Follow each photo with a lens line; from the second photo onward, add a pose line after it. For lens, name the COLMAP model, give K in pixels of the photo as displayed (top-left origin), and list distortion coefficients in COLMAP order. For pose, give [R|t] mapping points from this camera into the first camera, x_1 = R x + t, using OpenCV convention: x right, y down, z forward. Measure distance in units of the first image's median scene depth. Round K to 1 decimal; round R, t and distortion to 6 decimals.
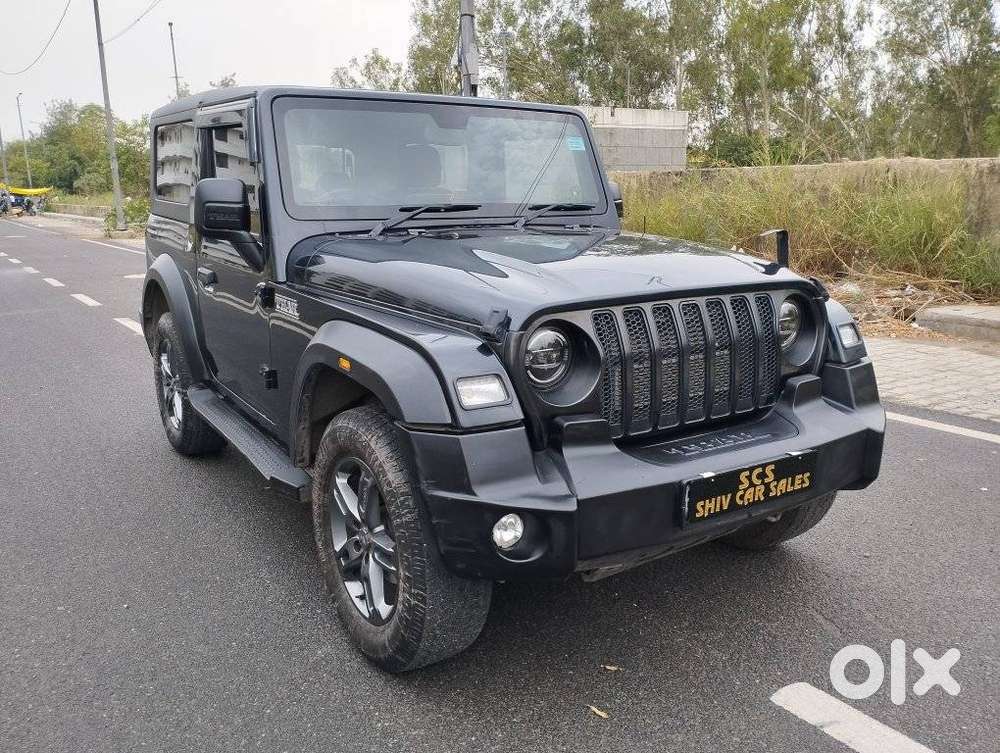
lens RADIAL K [[821.1, 0, 496.1], [0, 821.1, 374.8], [0, 0, 1]] dist [0.089830, -0.107561]
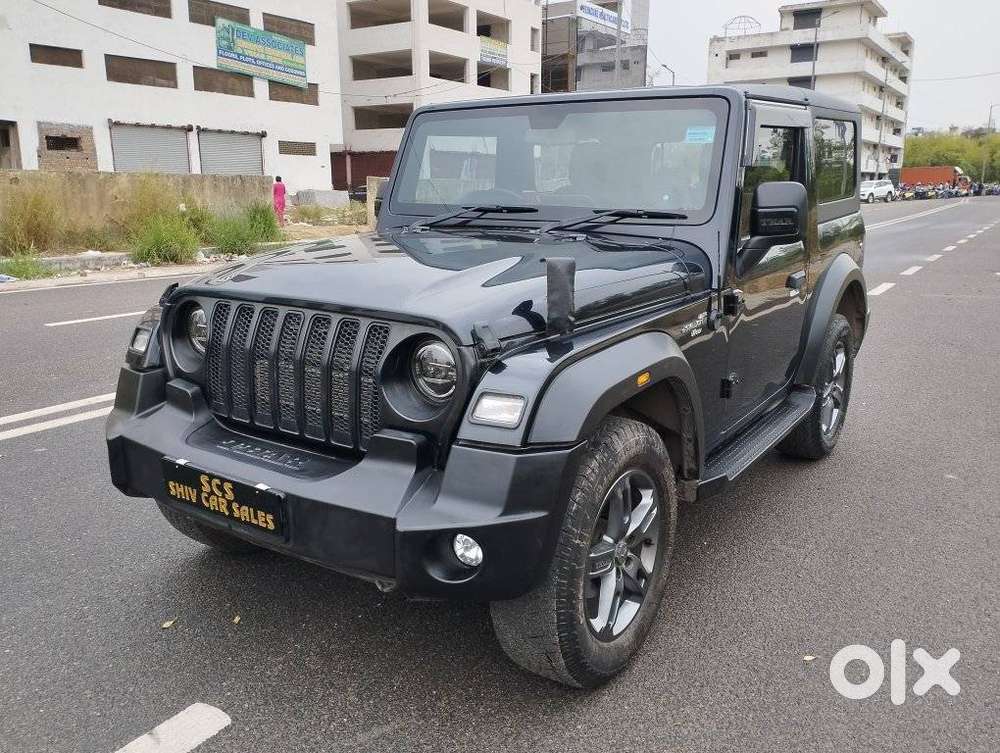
lens RADIAL K [[821.1, 0, 501.5], [0, 821.1, 374.5], [0, 0, 1]] dist [0.089830, -0.107561]
pose [[0.389560, 0.218825, -0.894628, 1.298719], [-0.203851, 0.967759, 0.147947, -0.223636], [0.898158, 0.124736, 0.421608, 0.860055]]
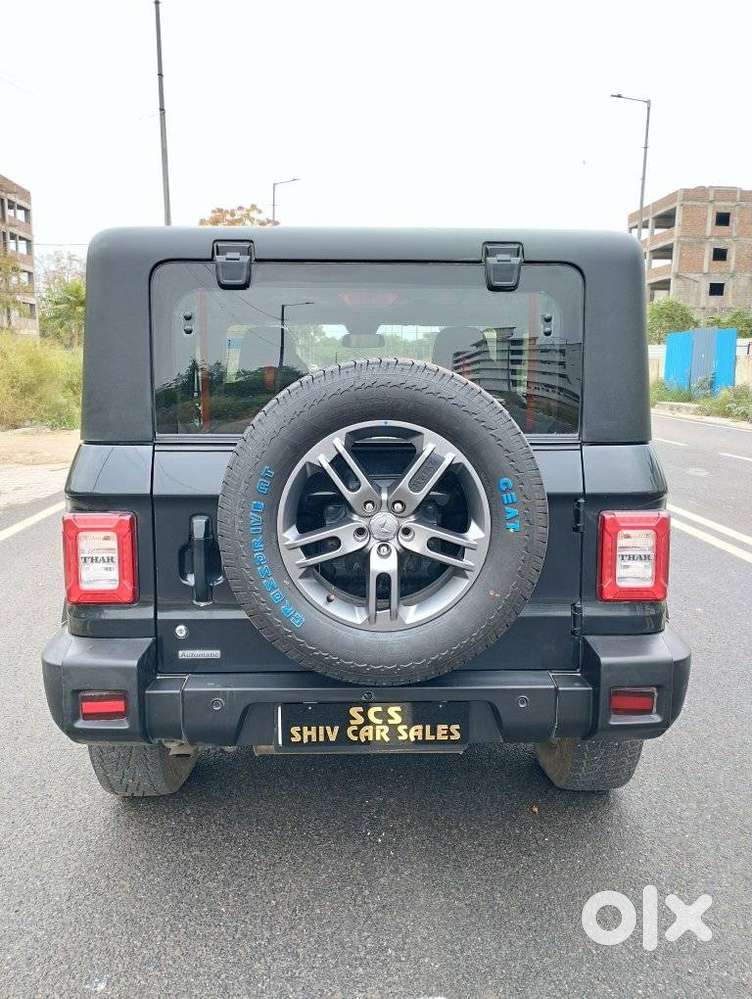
lens RADIAL K [[825.7, 0, 378.4], [0, 825.7, 496.4], [0, 0, 1]] dist [0.051104, -0.042121]
pose [[0.861397, 0.086543, -0.500505, 0.769241], [-0.112911, 0.993349, -0.022565, -0.107205], [0.495223, 0.075950, 0.865440, 0.147286]]
